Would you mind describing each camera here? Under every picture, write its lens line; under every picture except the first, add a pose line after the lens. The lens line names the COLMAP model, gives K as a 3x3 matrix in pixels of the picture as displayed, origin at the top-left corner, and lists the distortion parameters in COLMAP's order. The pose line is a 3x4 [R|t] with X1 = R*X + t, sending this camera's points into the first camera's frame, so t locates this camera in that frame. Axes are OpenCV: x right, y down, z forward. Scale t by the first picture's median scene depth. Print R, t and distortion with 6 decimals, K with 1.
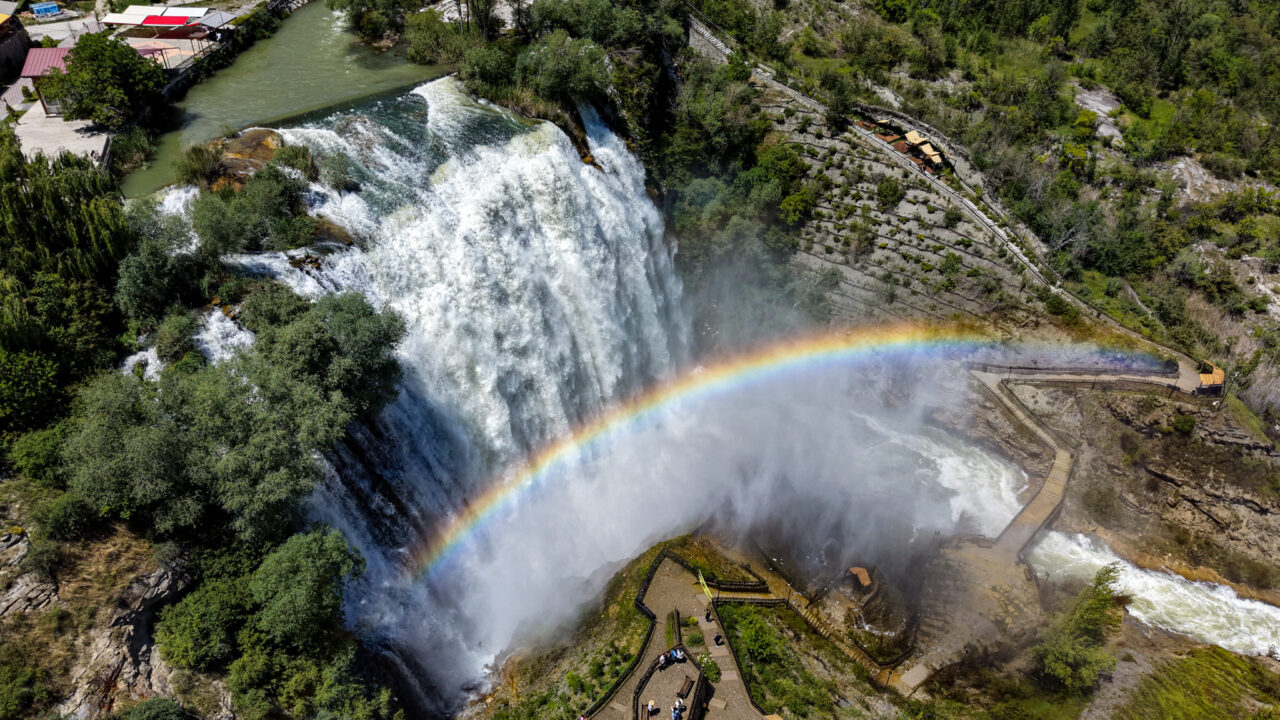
lens RADIAL K [[857.2, 0, 640.0], [0, 857.2, 360.0], [0, 0, 1]] dist [0.022539, -0.021720]
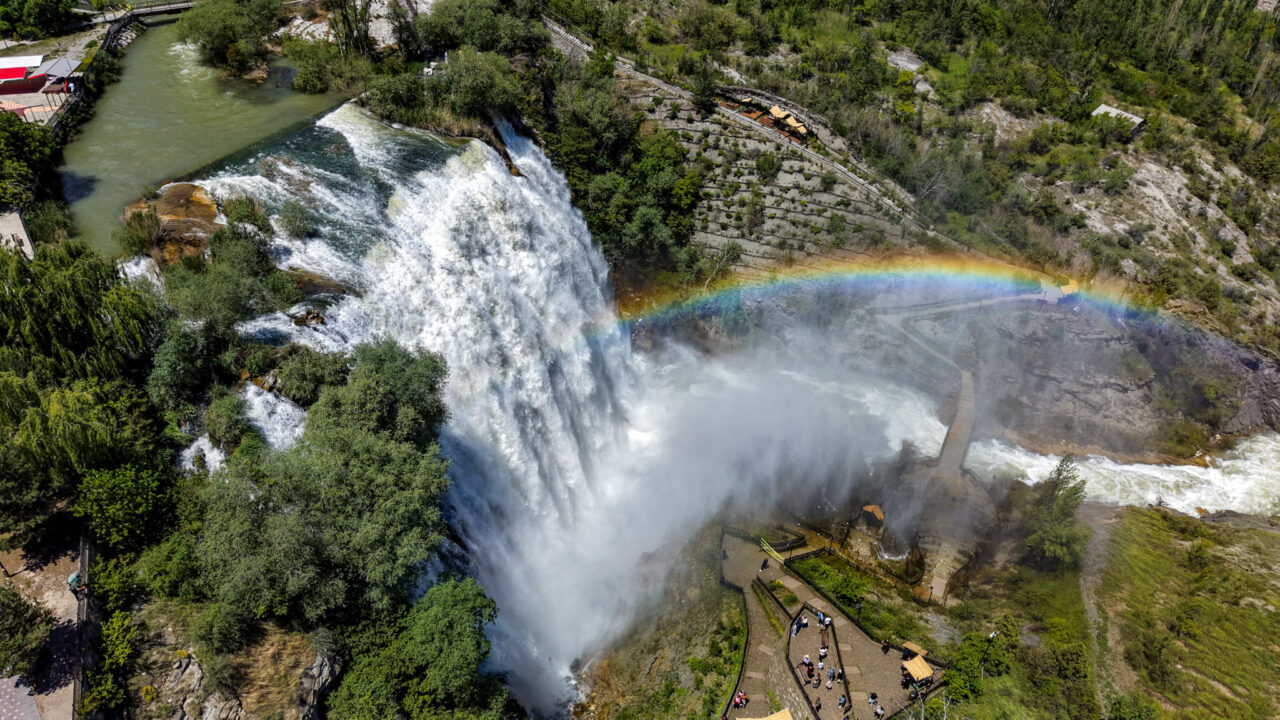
lens RADIAL K [[856.1, 0, 640.0], [0, 856.1, 360.0], [0, 0, 1]] dist [0.040488, -0.046578]
pose [[0.955132, -0.177980, 0.236741, -0.176181], [0.173322, 0.984031, 0.040519, -0.028276], [-0.240172, 0.002332, 0.970728, -0.010074]]
